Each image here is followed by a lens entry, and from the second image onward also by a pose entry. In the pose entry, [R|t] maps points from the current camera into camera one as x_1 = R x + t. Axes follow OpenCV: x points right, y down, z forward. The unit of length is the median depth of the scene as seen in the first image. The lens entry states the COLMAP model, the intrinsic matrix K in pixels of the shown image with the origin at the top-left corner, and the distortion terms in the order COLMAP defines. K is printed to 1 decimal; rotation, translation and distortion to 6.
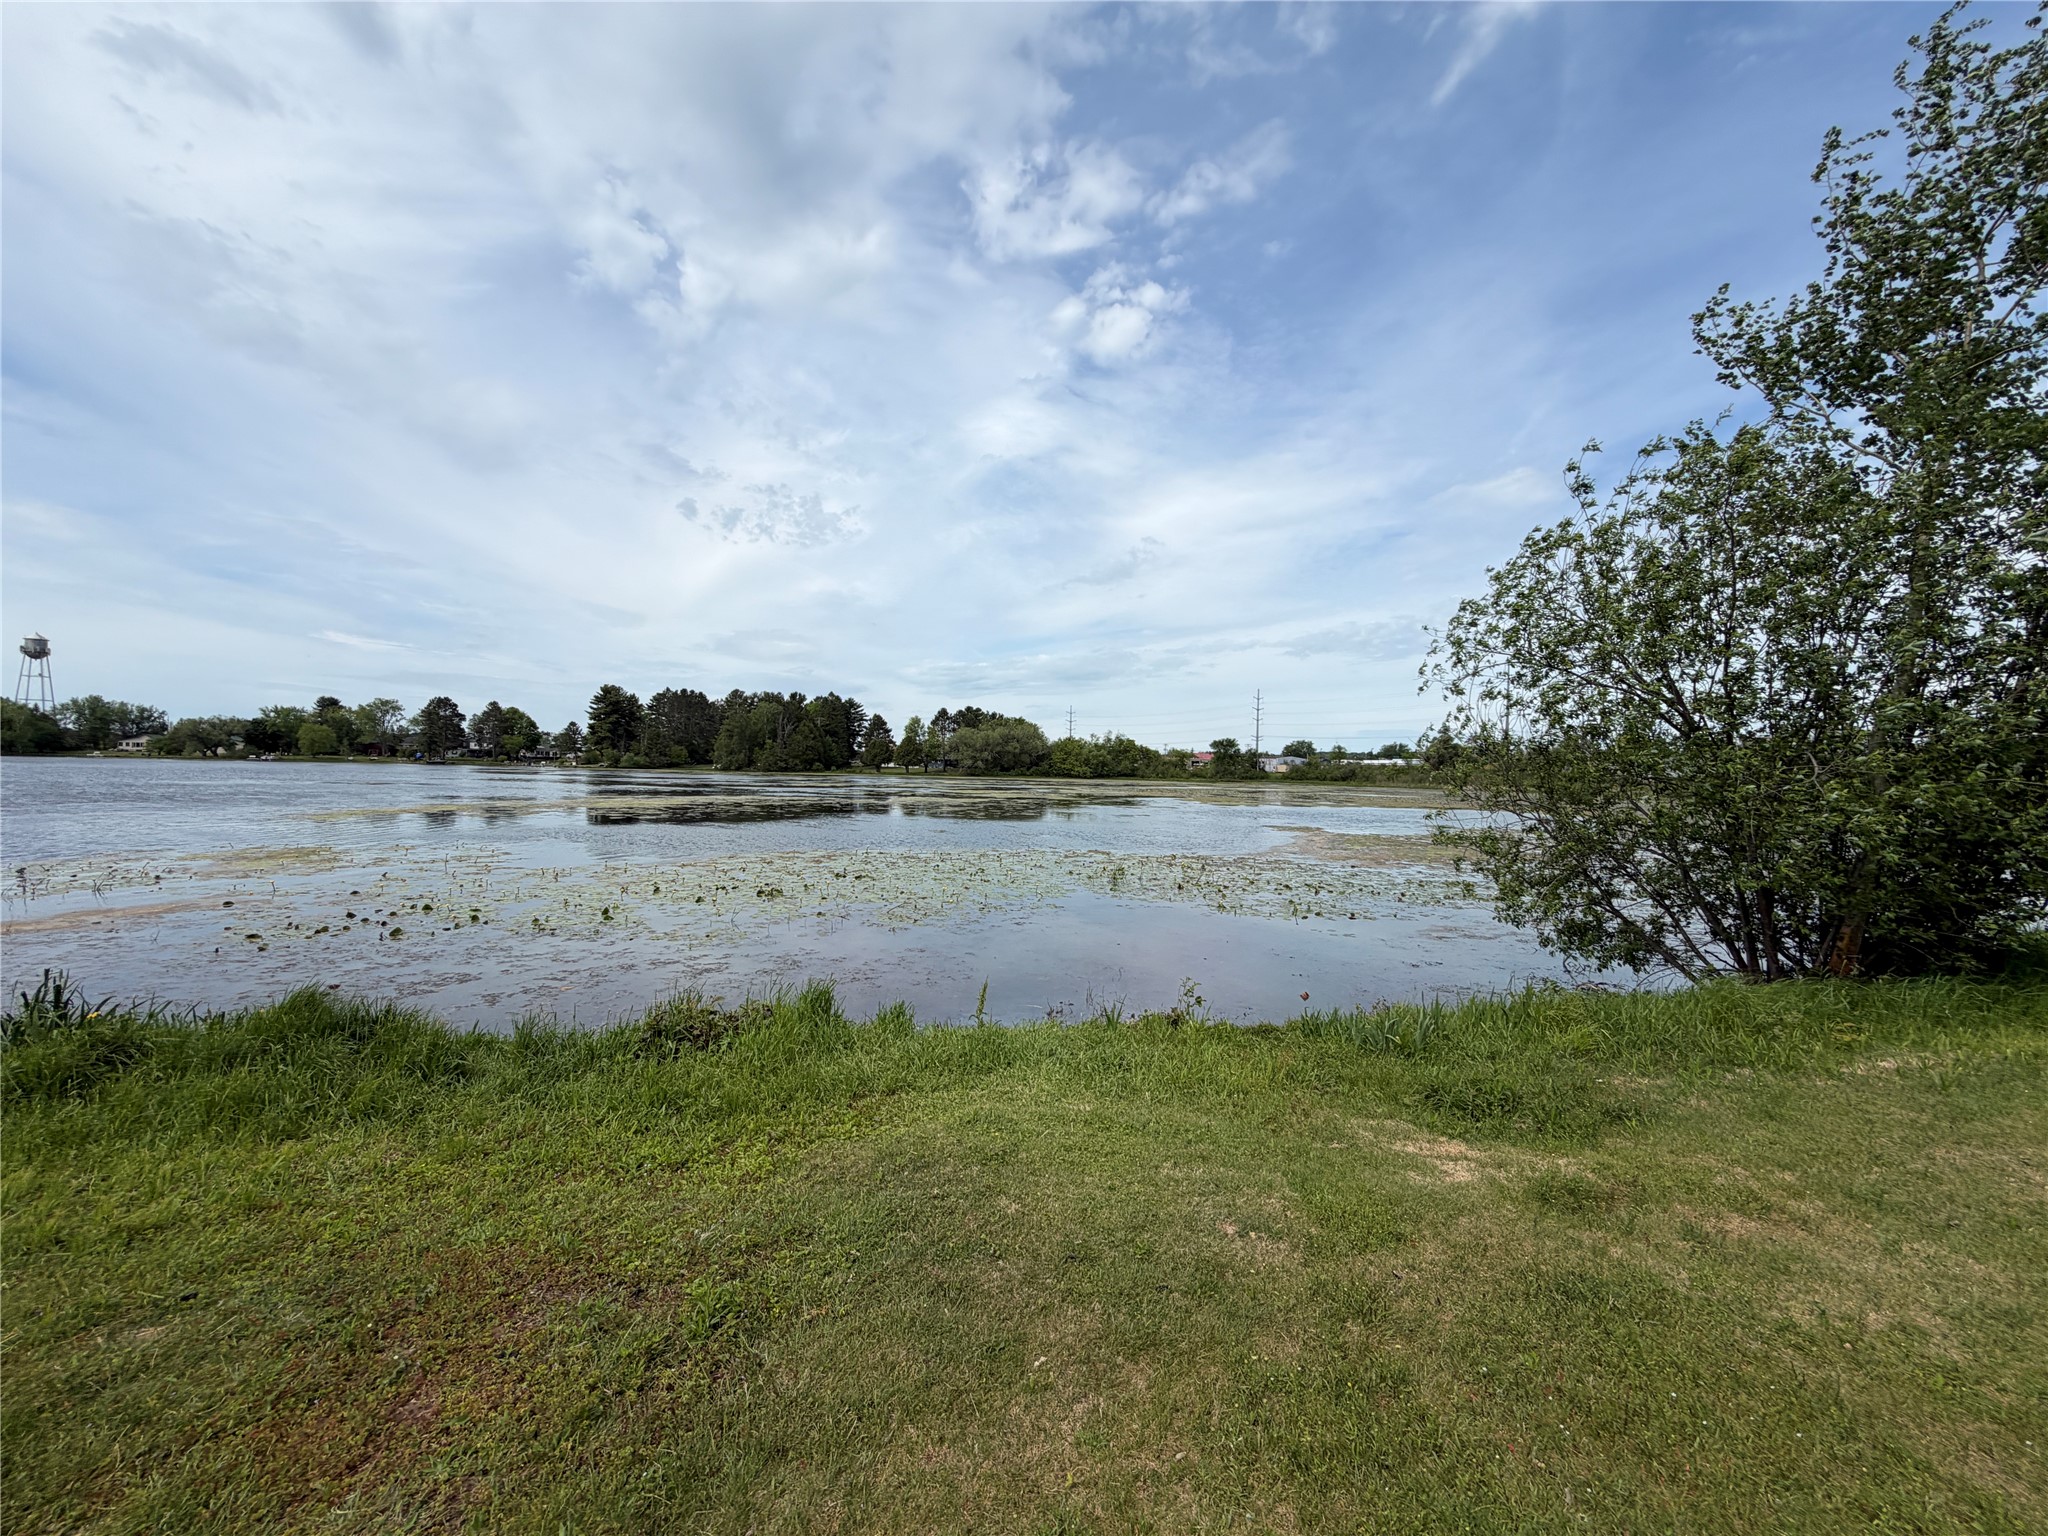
lens RADIAL K [[813.5, 0, 1023.0], [0, 813.5, 776.1], [0, 0, 1]] dist [-0.001528, -0.000028]
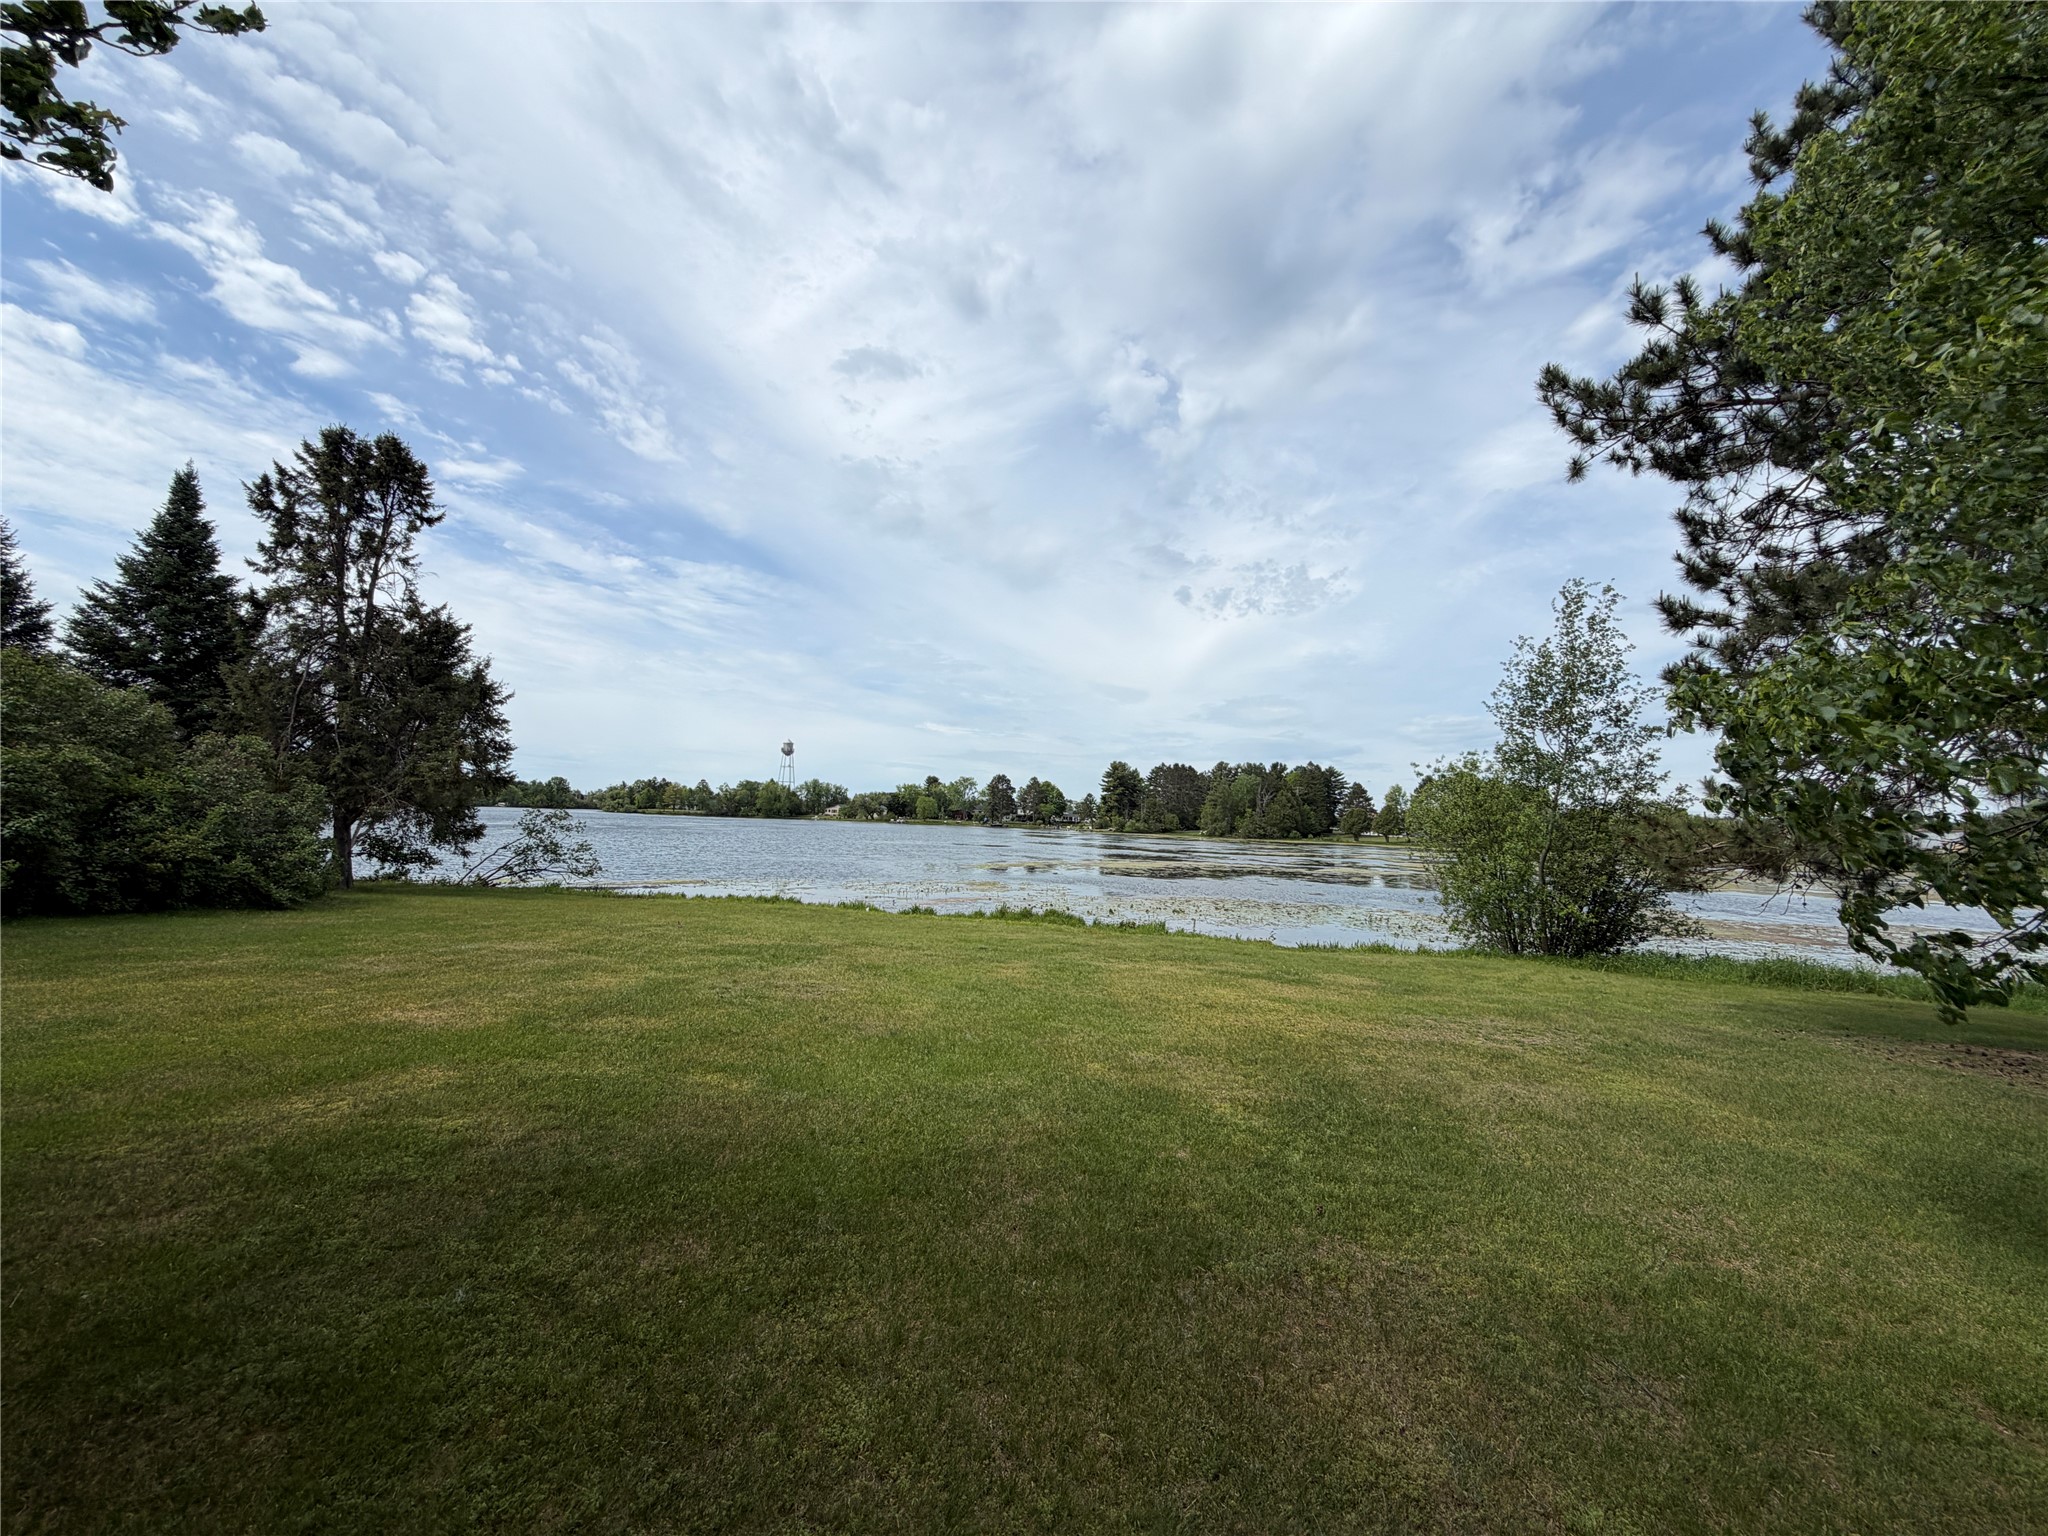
lens RADIAL K [[813.5, 0, 1054.3], [0, 813.5, 785.1], [0, 0, 1]] dist [-0.001528, -0.000028]
pose [[0.855361, -0.013193, -0.517864, 0.029846], [-0.022396, 0.997799, -0.062411, -0.002318], [0.517548, 0.064982, 0.853183, -0.070611]]
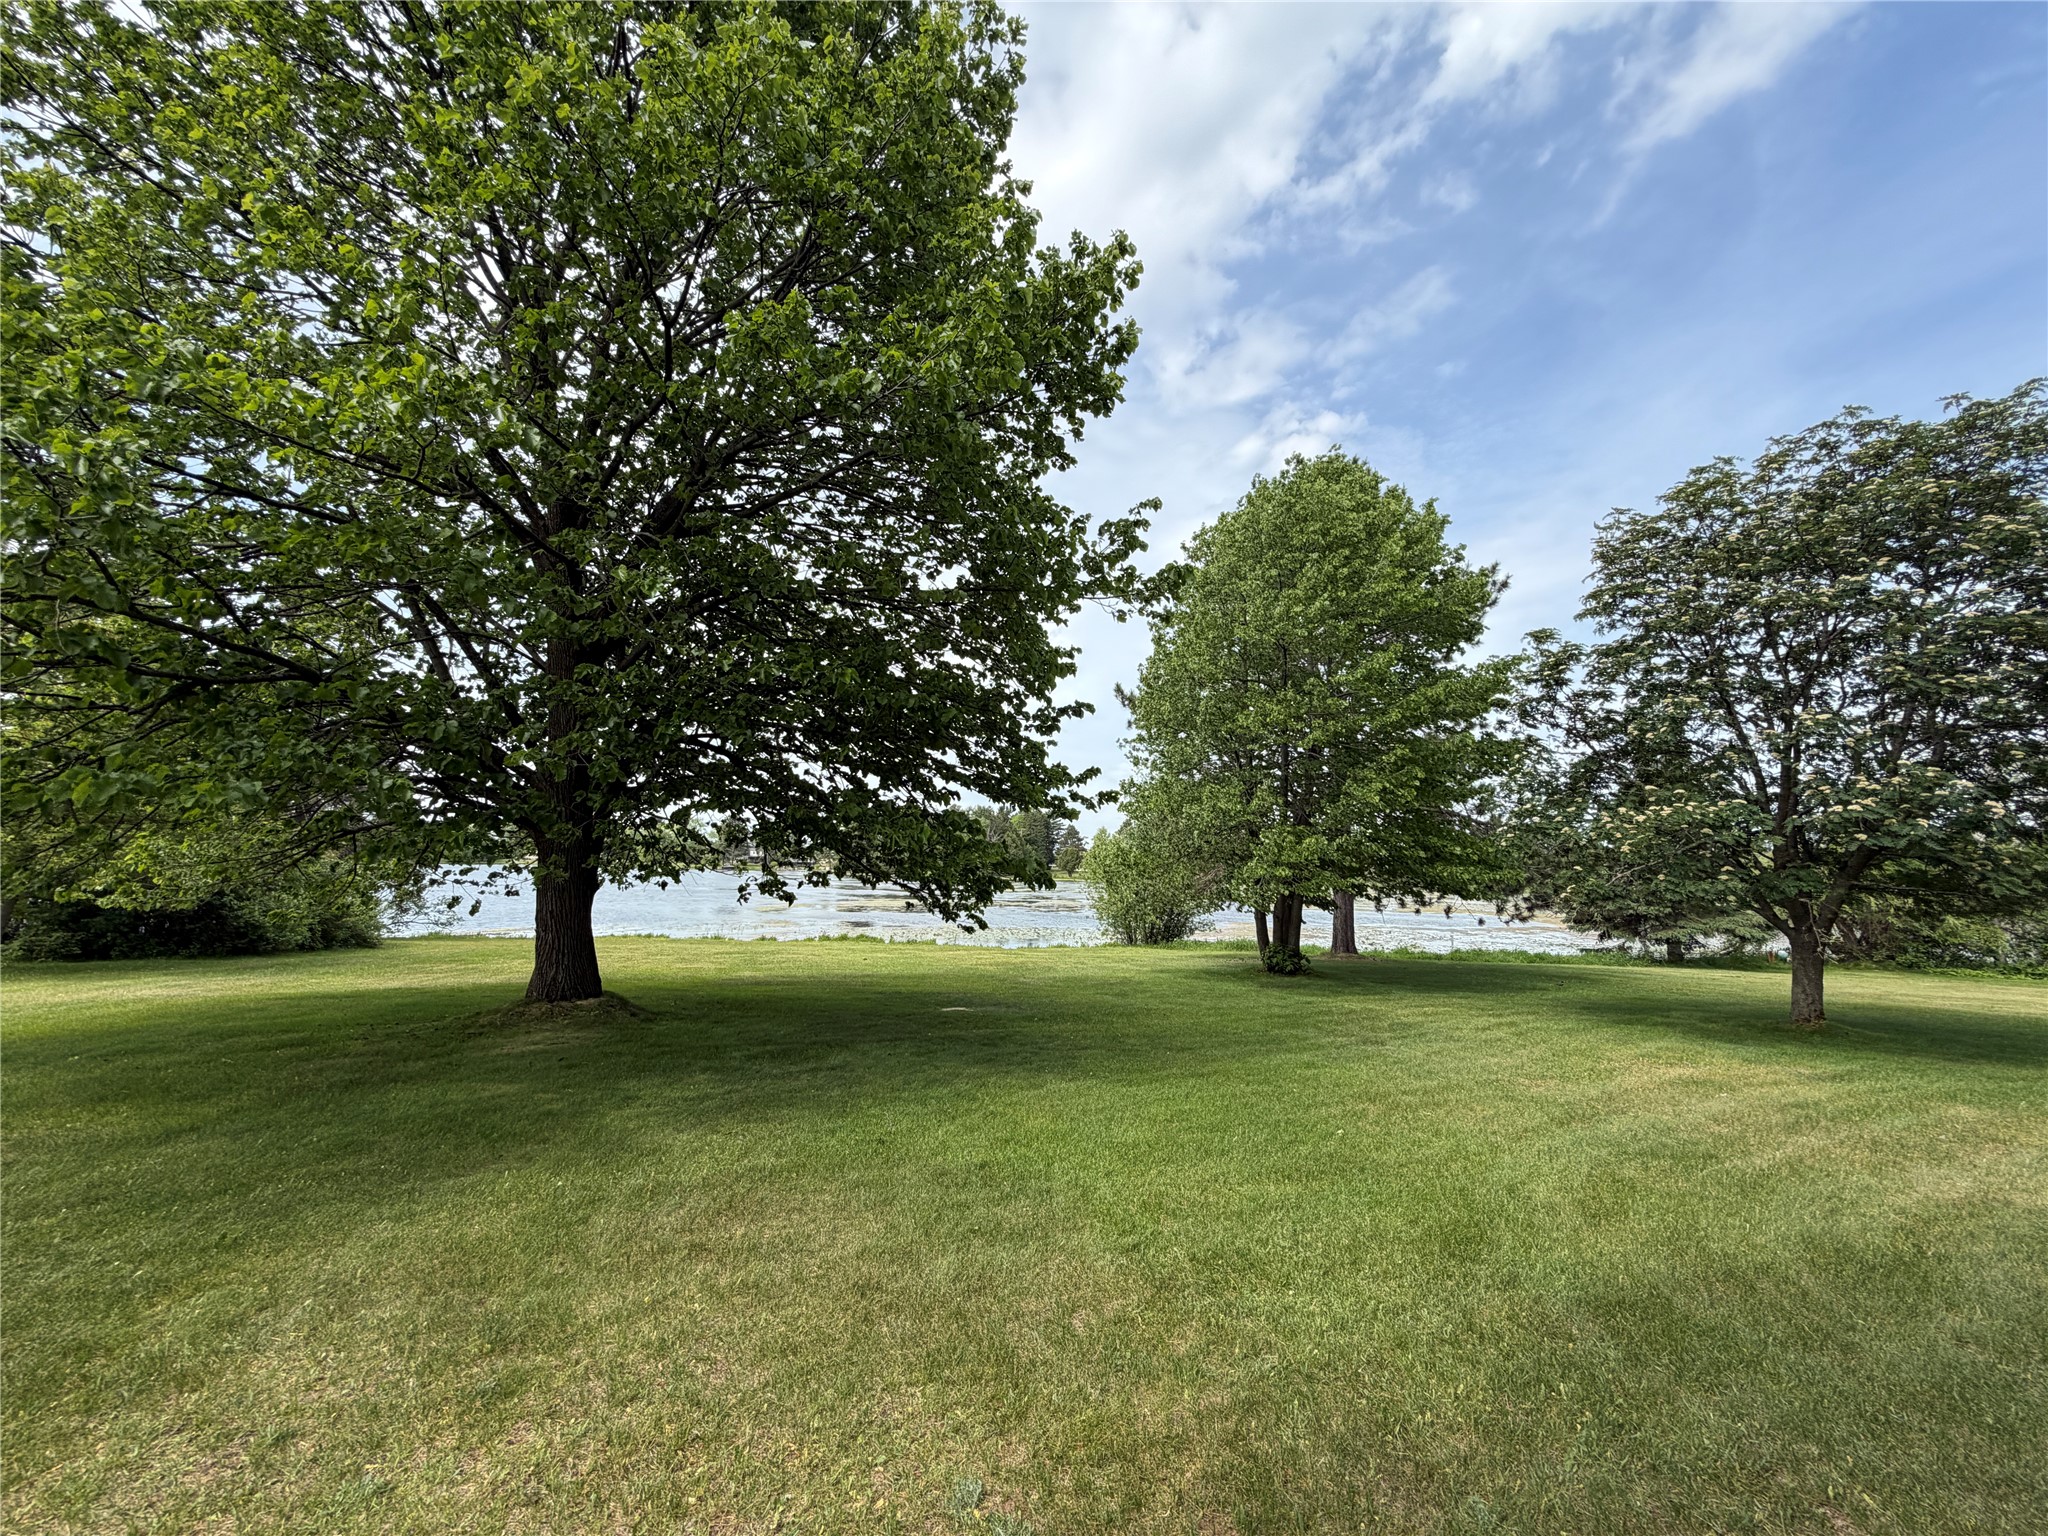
lens RADIAL K [[813.5, 0, 1016.6], [0, 813.5, 765.0], [0, 0, 1]] dist [-0.001528, -0.000028]
pose [[0.966238, -0.032991, -0.255532, 0.059043], [-0.001851, 0.990854, -0.134926, -0.005574], [0.257646, 0.130843, 0.957339, -0.176242]]
